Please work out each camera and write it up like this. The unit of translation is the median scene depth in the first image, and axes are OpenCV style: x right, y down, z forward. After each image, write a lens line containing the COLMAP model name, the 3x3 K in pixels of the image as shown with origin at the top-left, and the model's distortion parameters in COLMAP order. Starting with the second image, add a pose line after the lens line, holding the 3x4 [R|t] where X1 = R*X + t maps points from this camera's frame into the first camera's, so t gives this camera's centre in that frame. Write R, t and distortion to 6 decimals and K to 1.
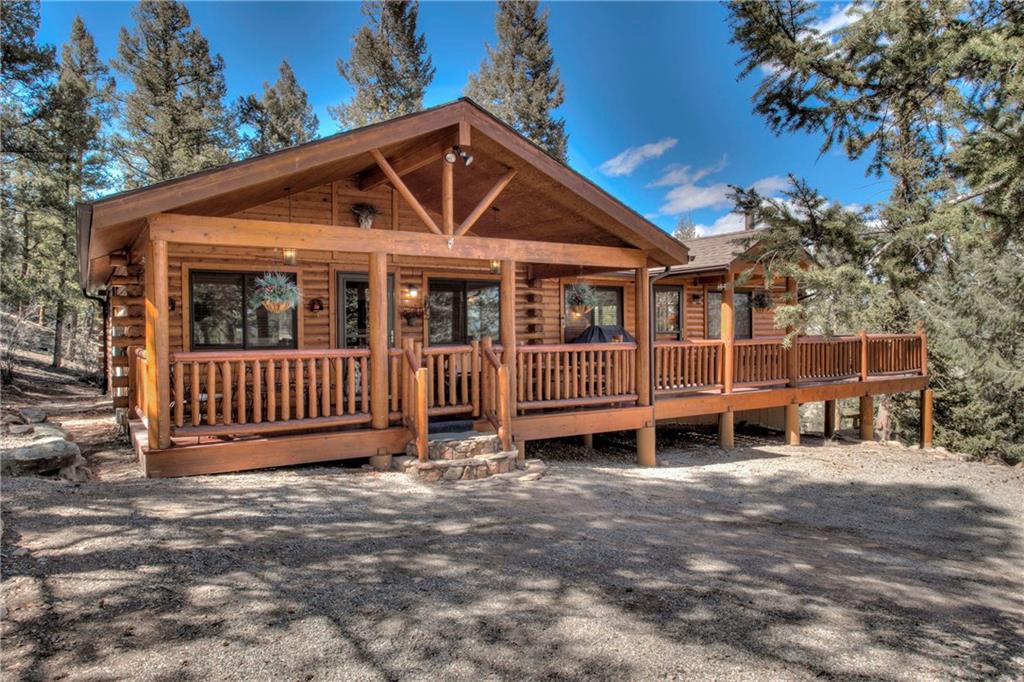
lens RADIAL K [[708.7, 0, 512.0], [0, 708.7, 341.0], [0, 0, 1]] dist [0.028609, 0.000088]
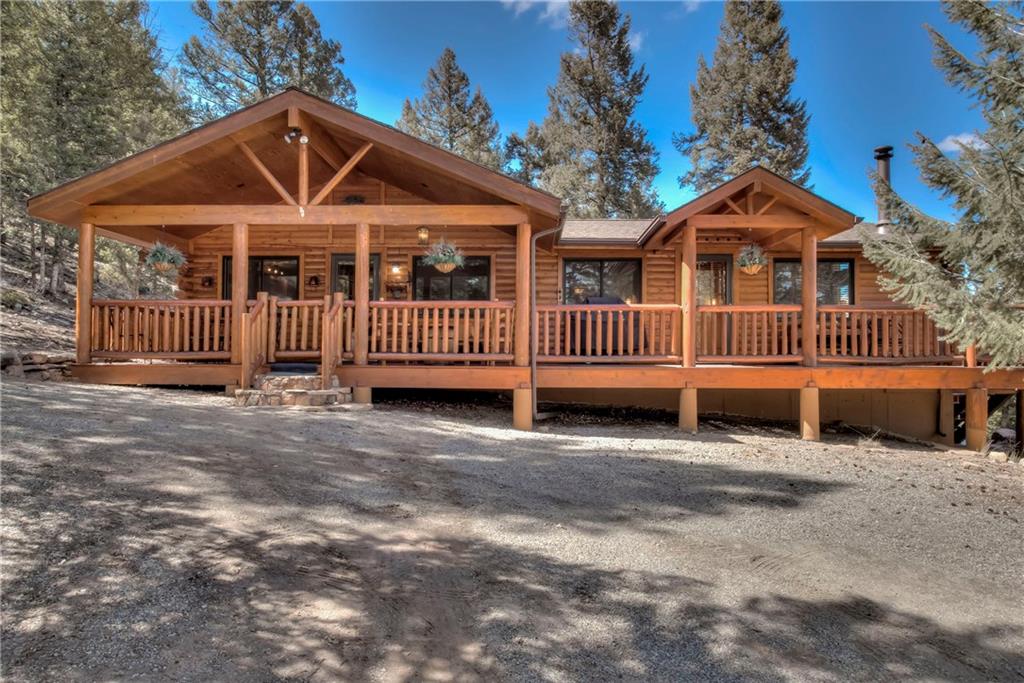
lens RADIAL K [[693.1, 0, 512.0], [0, 693.1, 341.5], [0, 0, 1]] dist [0.002303, 0.001204]
pose [[0.816947, -0.003090, -0.576704, 0.720586], [-0.023292, 0.998993, -0.038347, 0.094290], [0.576242, 0.044760, 0.816053, 0.228431]]
